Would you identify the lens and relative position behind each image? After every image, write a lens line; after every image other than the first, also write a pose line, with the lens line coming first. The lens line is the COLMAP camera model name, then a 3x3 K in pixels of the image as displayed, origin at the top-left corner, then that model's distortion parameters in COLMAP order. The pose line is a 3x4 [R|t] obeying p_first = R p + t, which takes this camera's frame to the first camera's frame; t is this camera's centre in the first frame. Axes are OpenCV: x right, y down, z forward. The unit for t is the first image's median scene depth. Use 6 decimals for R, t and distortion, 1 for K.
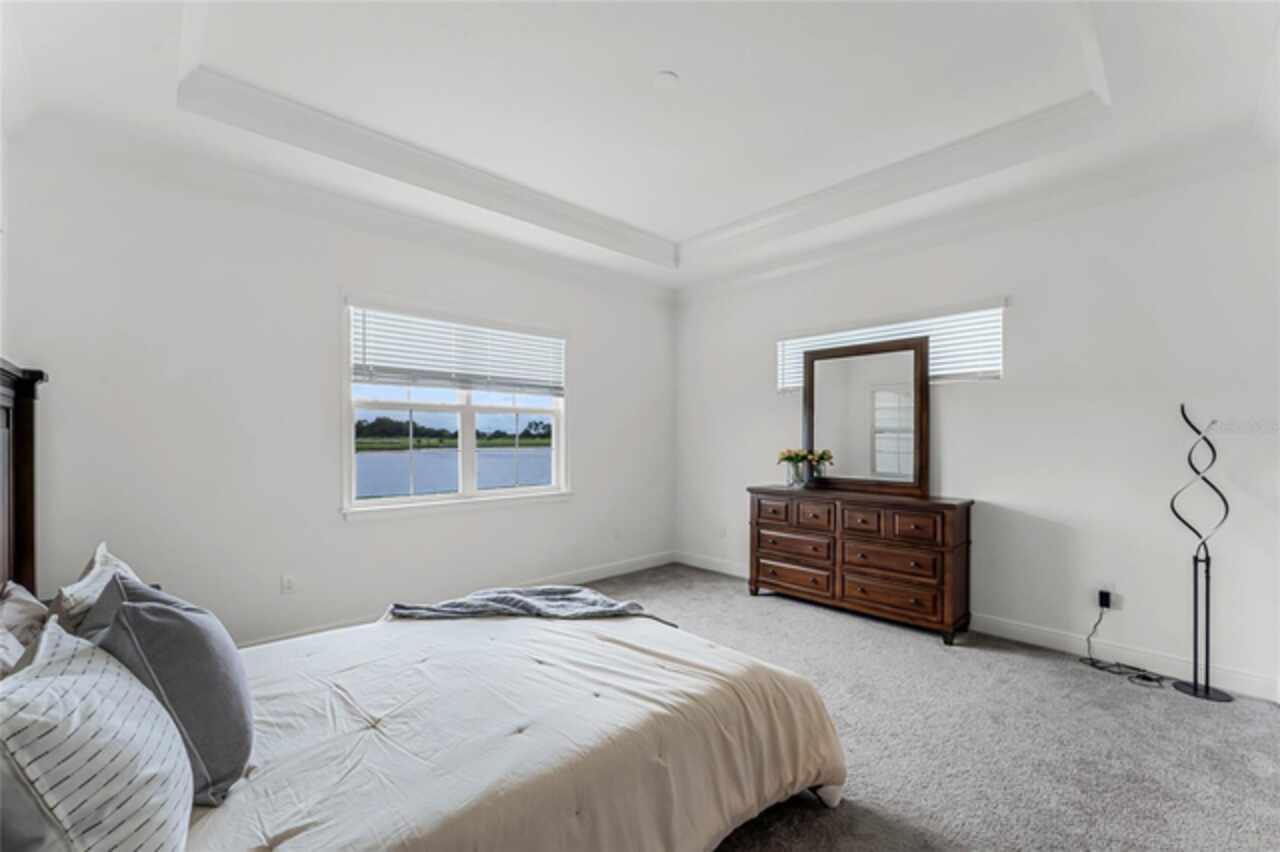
lens RADIAL K [[519.4, 0, 631.8], [0, 519.4, 433.2], [0, 0, 1]] dist [-0.002585, -0.000087]
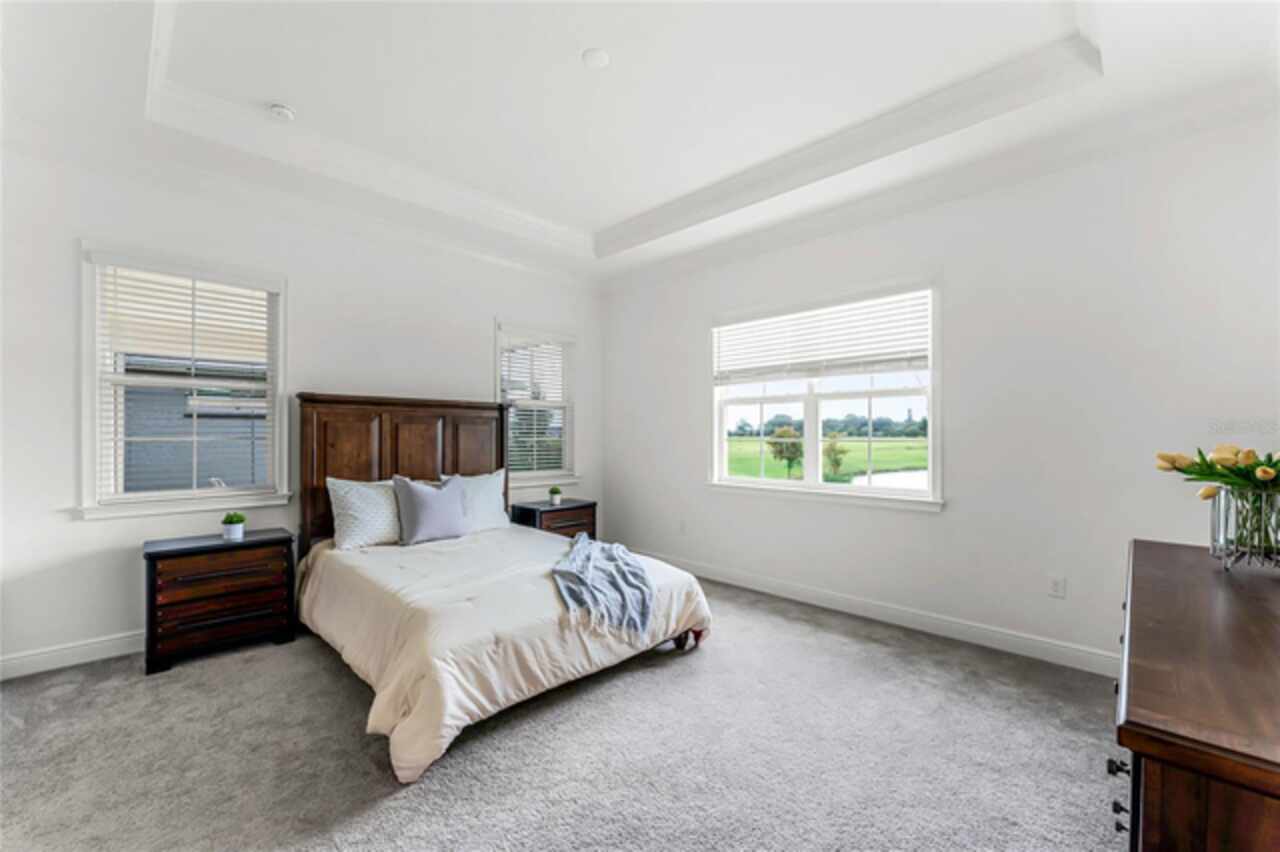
lens RADIAL K [[519.4, 0, 631.8], [0, 519.4, 433.2], [0, 0, 1]] dist [-0.002585, -0.000087]
pose [[0.034820, -0.006460, -0.999373, 0.754231], [0.007498, 0.999953, -0.006202, 0.027651], [0.999365, -0.007277, 0.034867, 0.738272]]
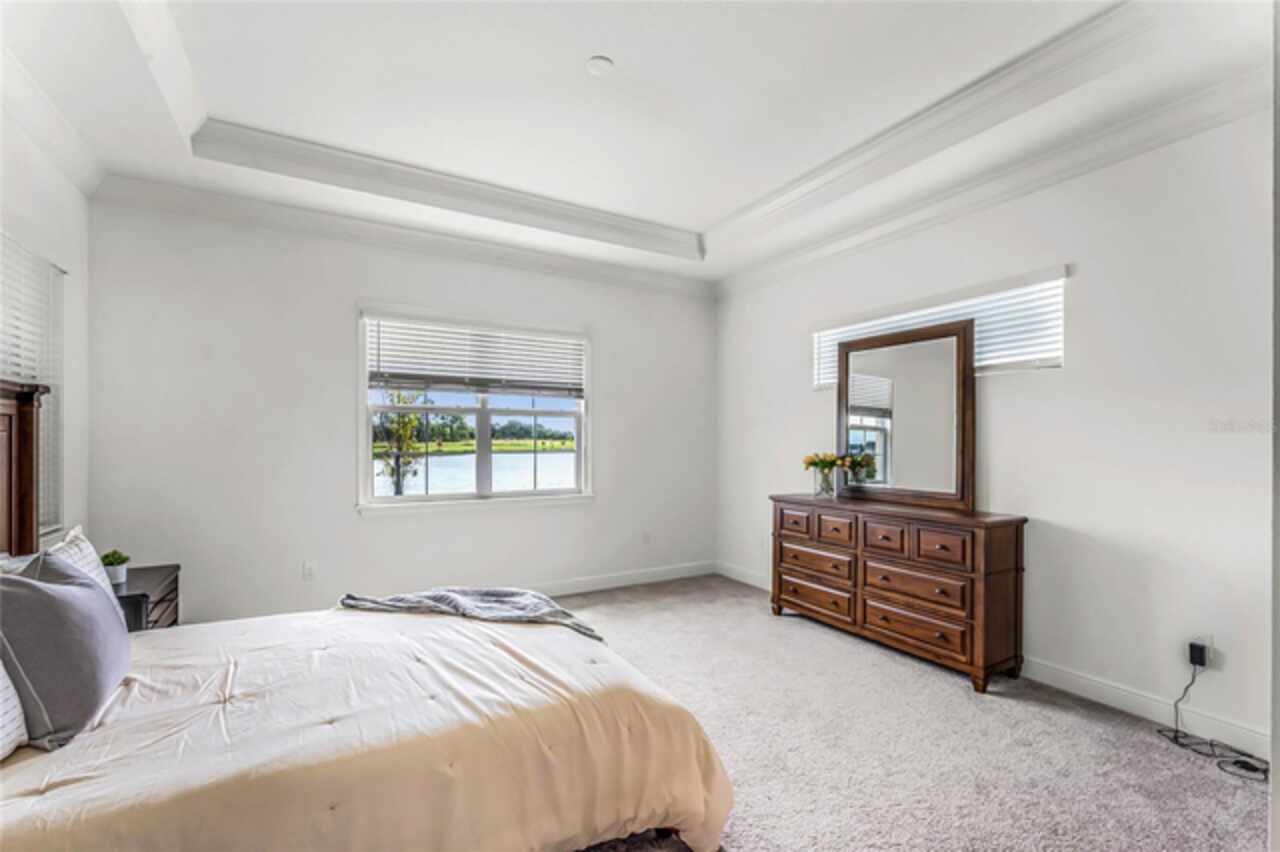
lens RADIAL K [[535.8, 0, 628.9], [0, 535.8, 433.4], [0, 0, 1]] dist [0.000471, -0.000119]
pose [[0.972786, -0.000845, -0.231704, 0.246951], [-0.000139, 0.999991, -0.004230, 0.000688], [0.231705, 0.004147, 0.972777, 0.038002]]
